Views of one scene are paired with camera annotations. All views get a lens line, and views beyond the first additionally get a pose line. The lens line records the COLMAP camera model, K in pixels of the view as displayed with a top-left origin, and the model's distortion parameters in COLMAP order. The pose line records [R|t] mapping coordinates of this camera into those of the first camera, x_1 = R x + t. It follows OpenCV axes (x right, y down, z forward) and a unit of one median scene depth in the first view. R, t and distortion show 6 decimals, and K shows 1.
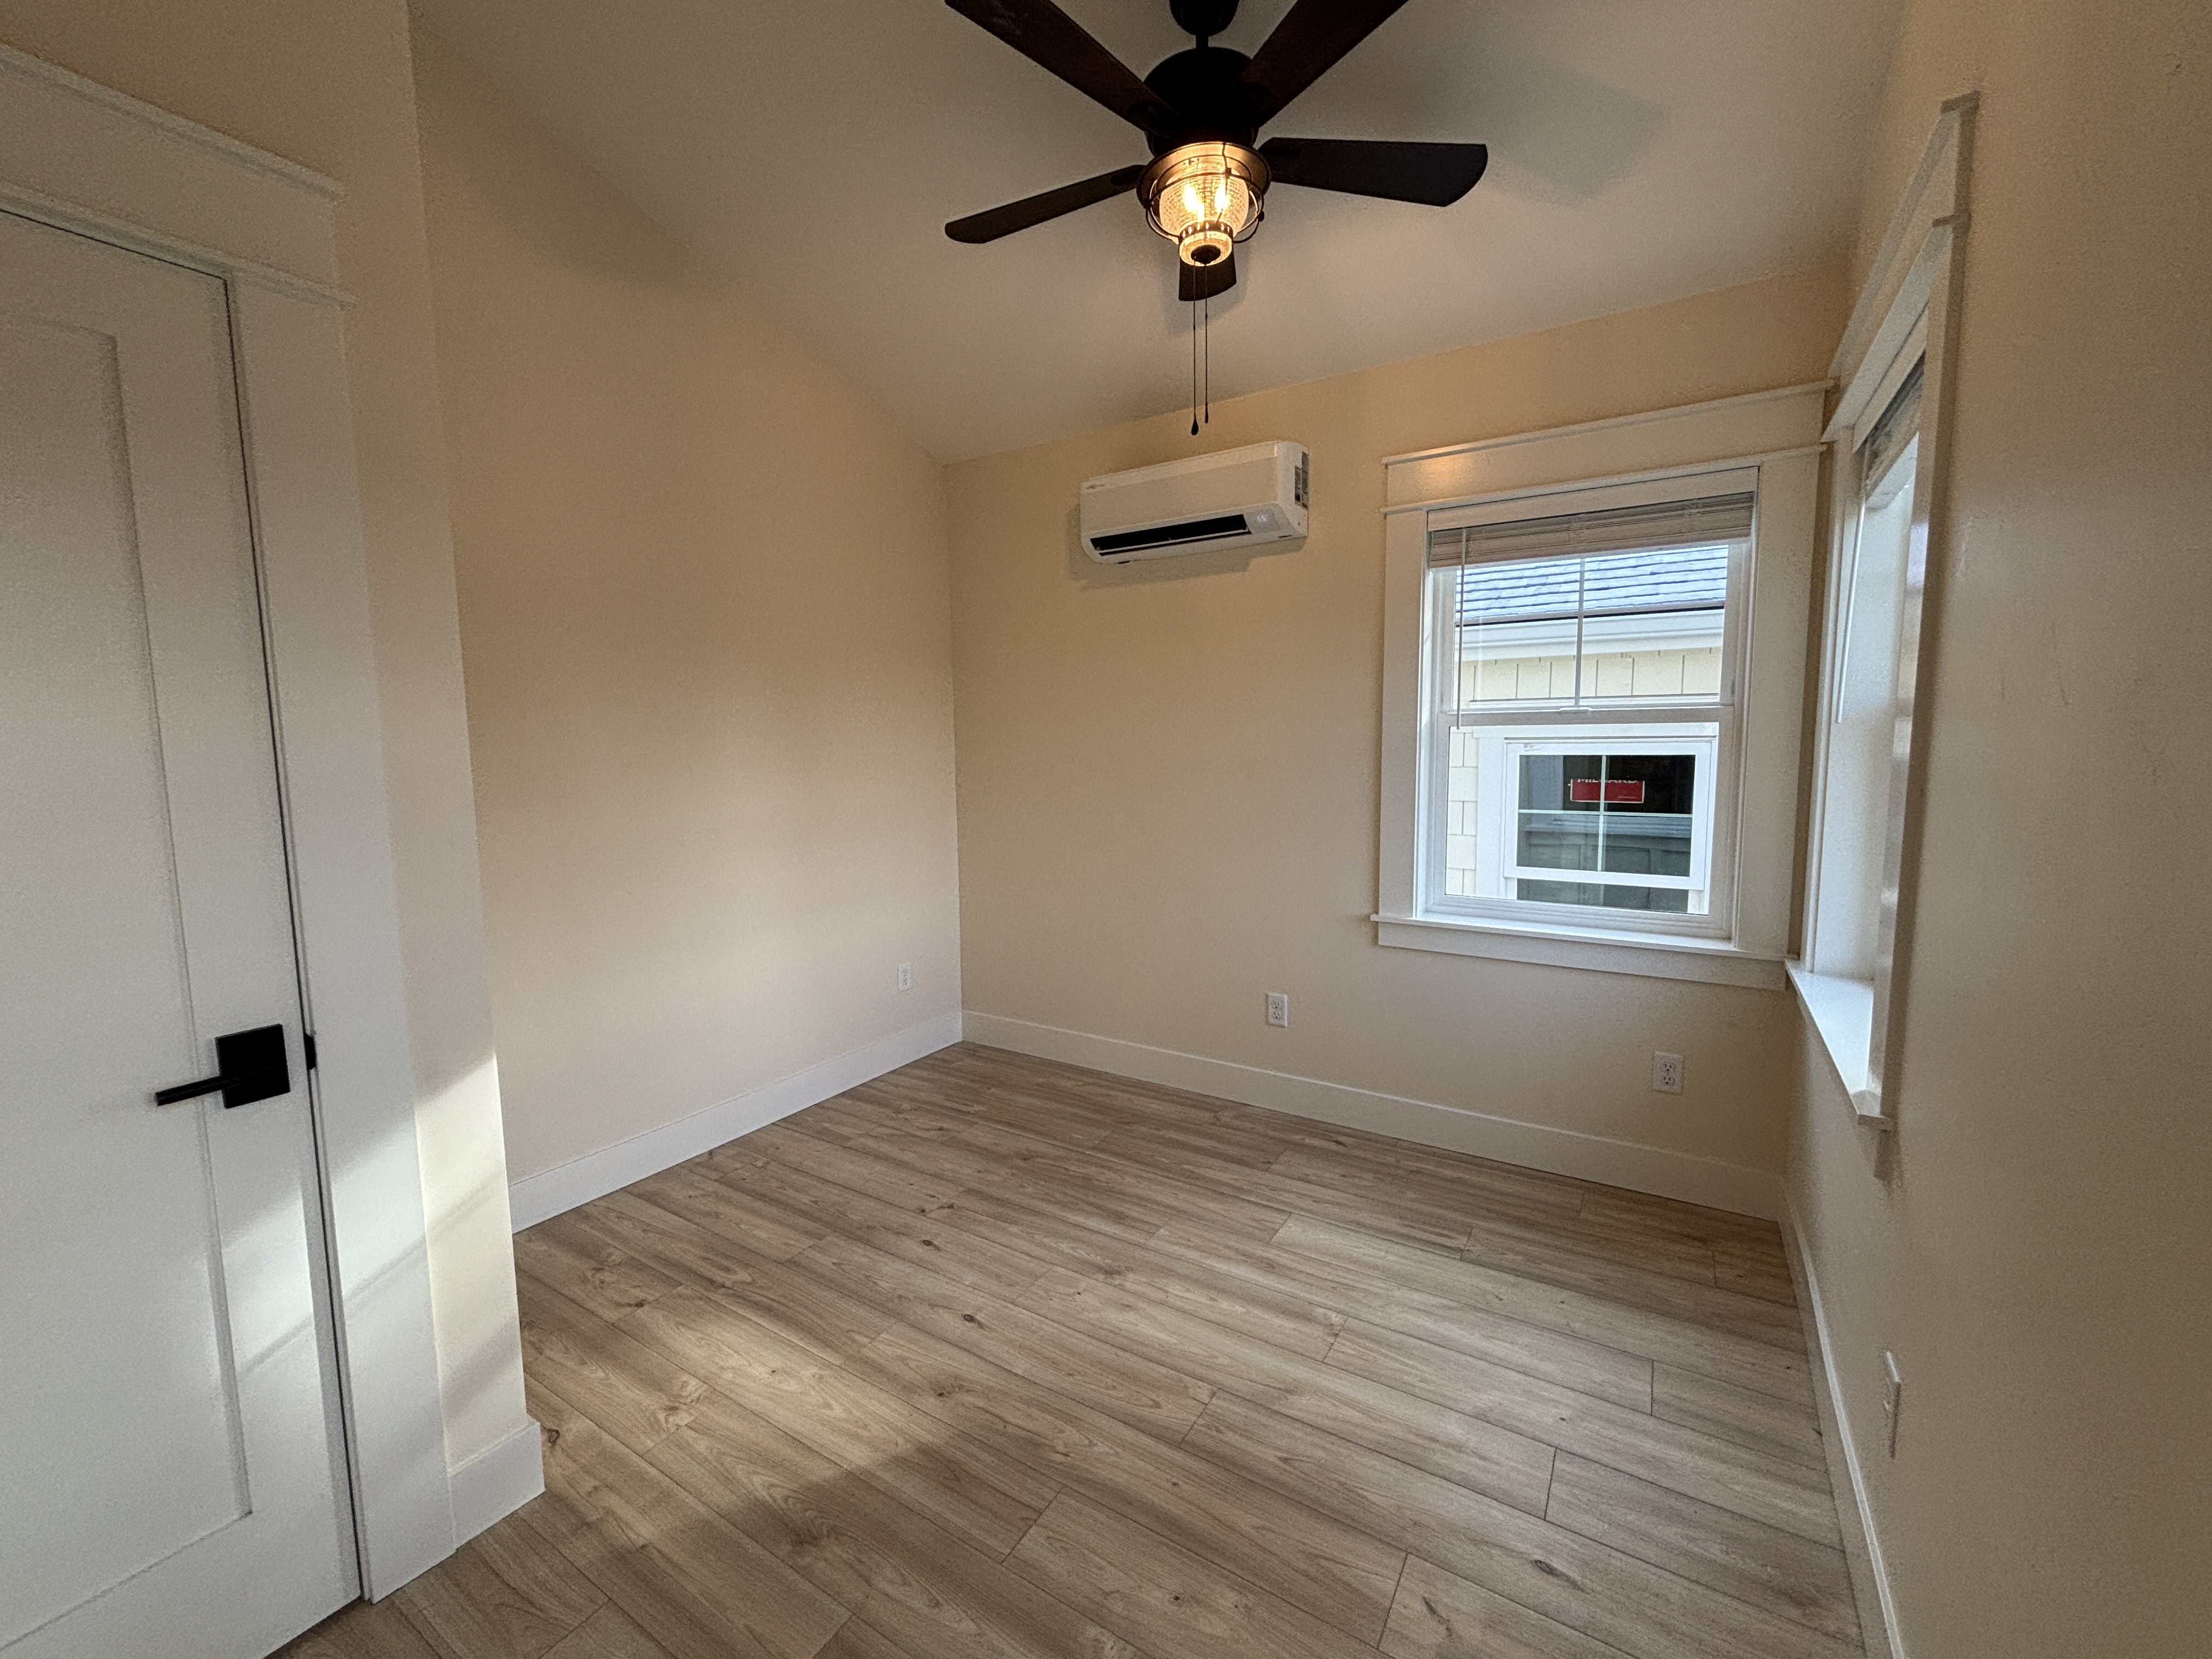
lens RADIAL K [[889.5, 0, 1099.4], [0, 889.5, 830.6], [0, 0, 1]] dist [0.002716, -0.000185]
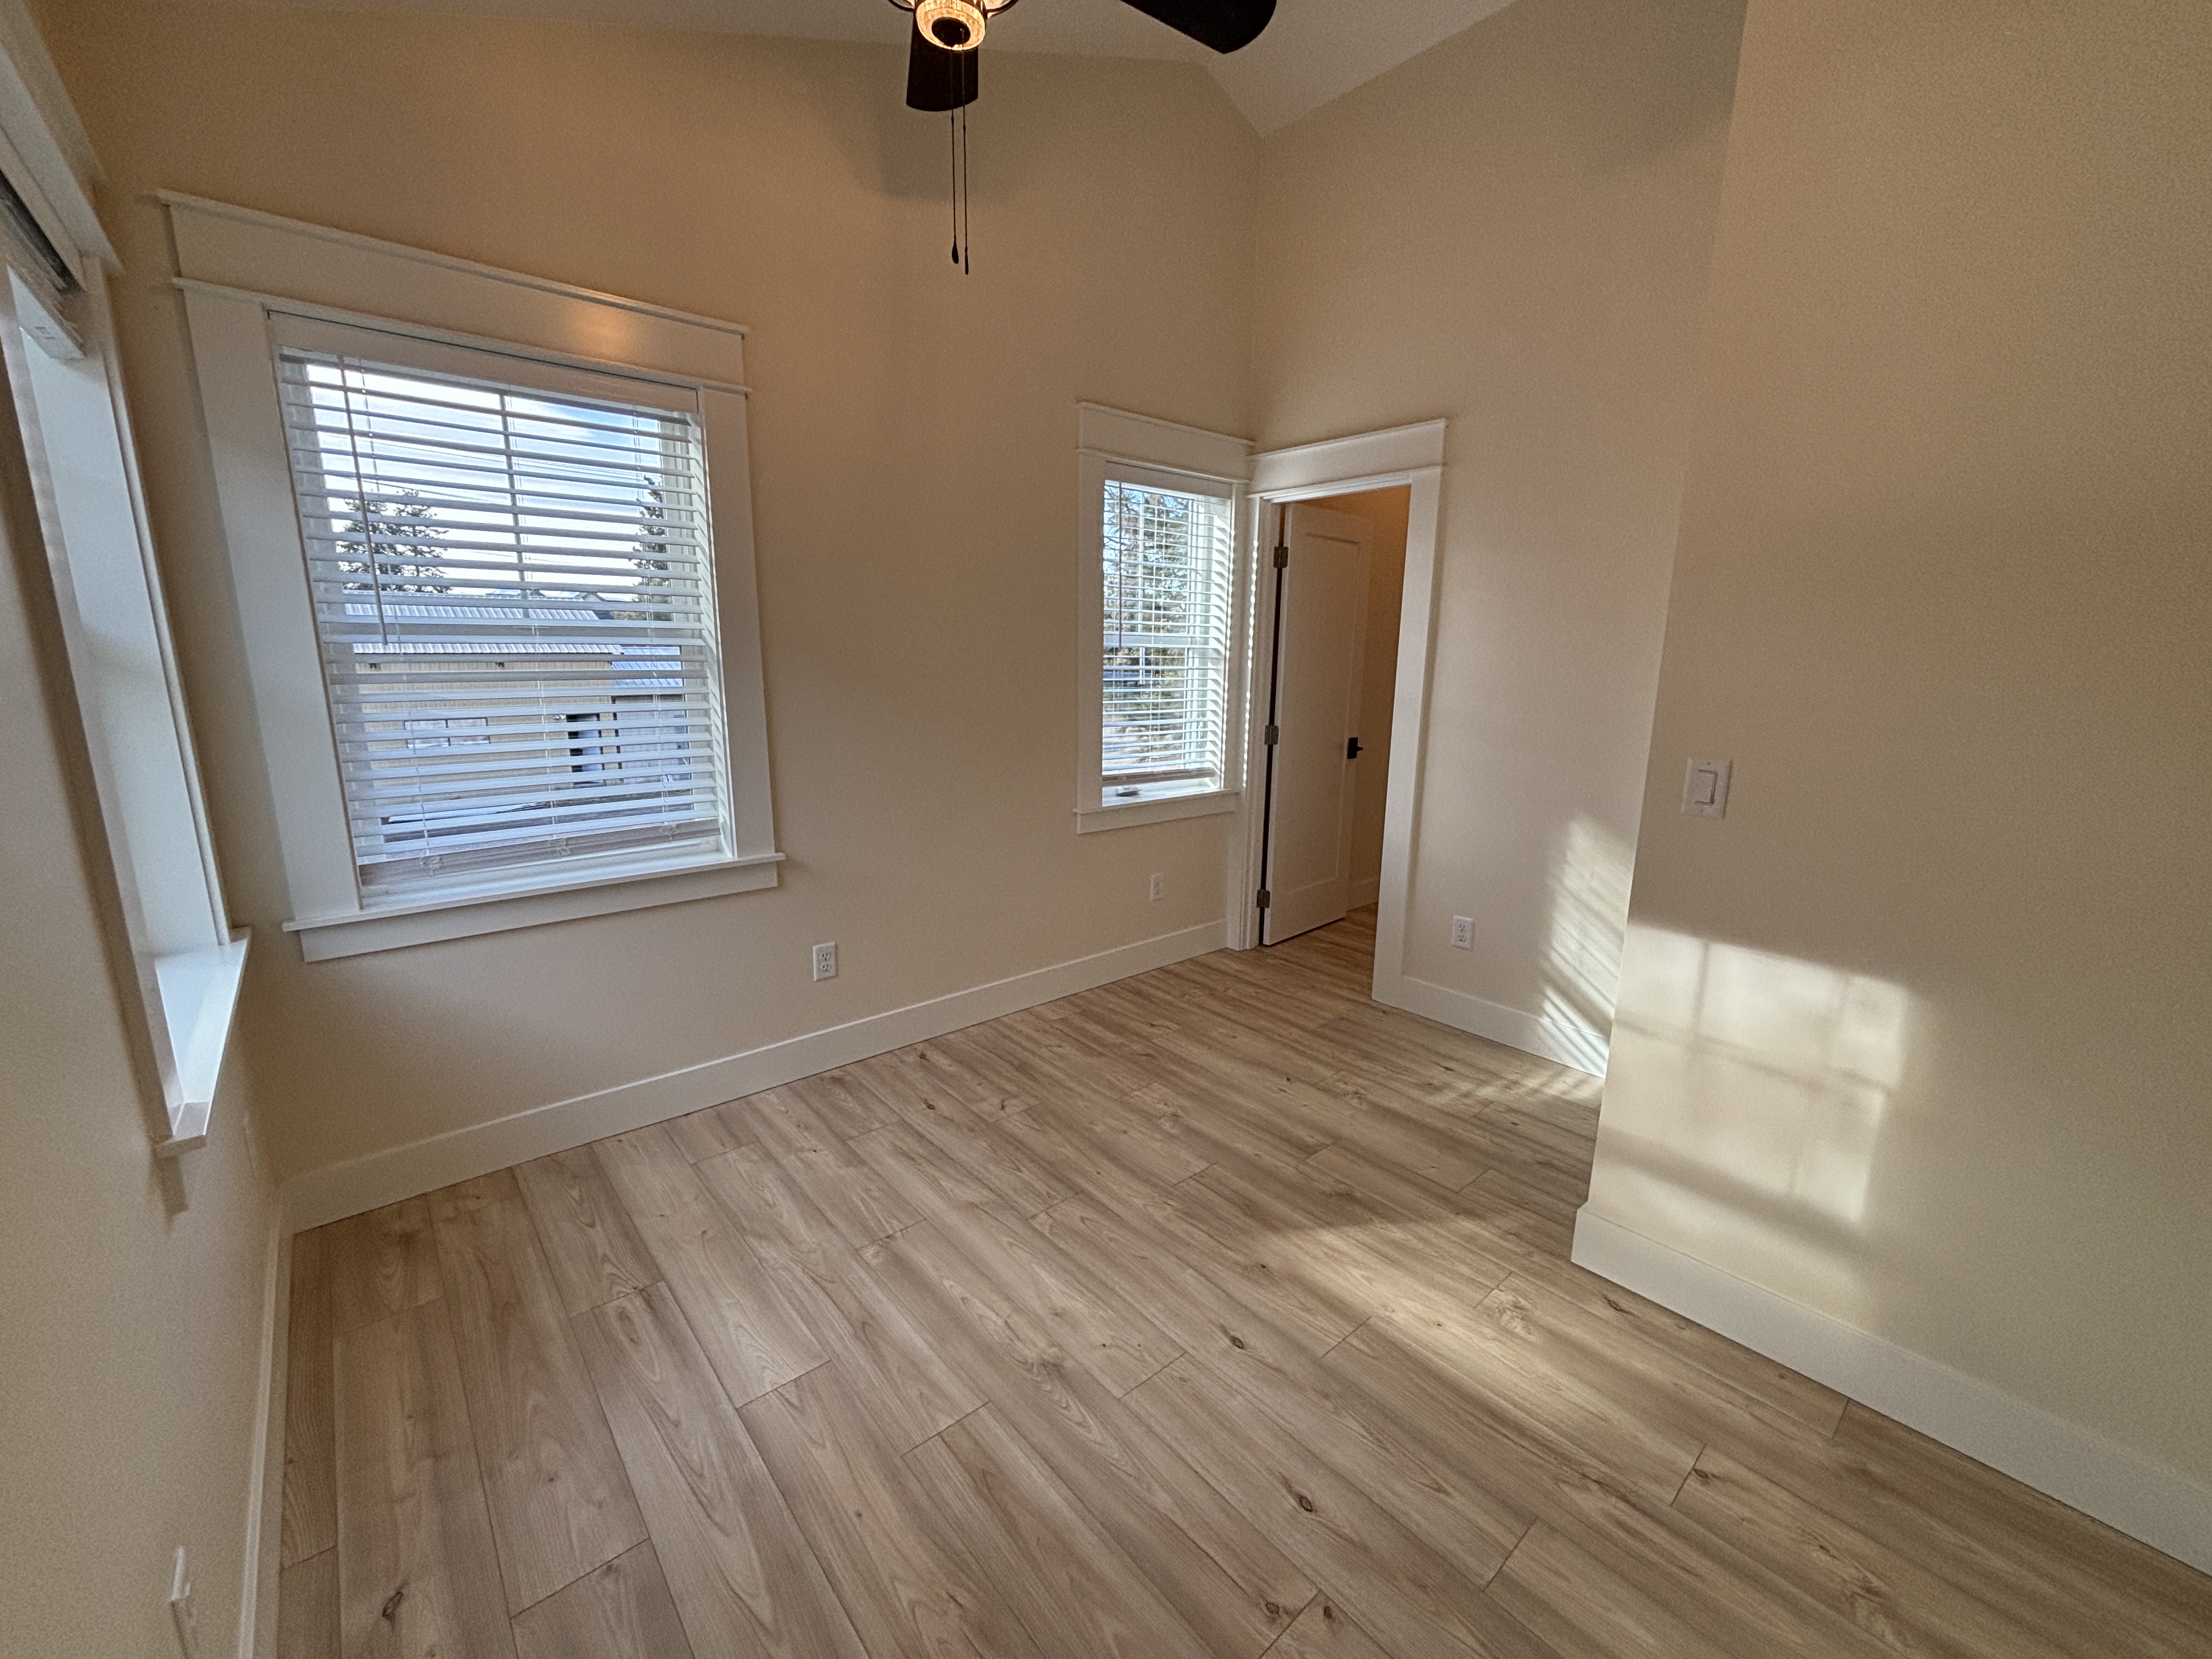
lens RADIAL K [[889.5, 0, 1104.7], [0, 889.5, 827.8], [0, 0, 1]] dist [0.002716, -0.000185]
pose [[-0.956949, -0.057444, 0.284516, -0.240534], [0.031673, 0.953702, 0.299081, -0.193265], [-0.288524, 0.295216, -0.910825, 1.680997]]
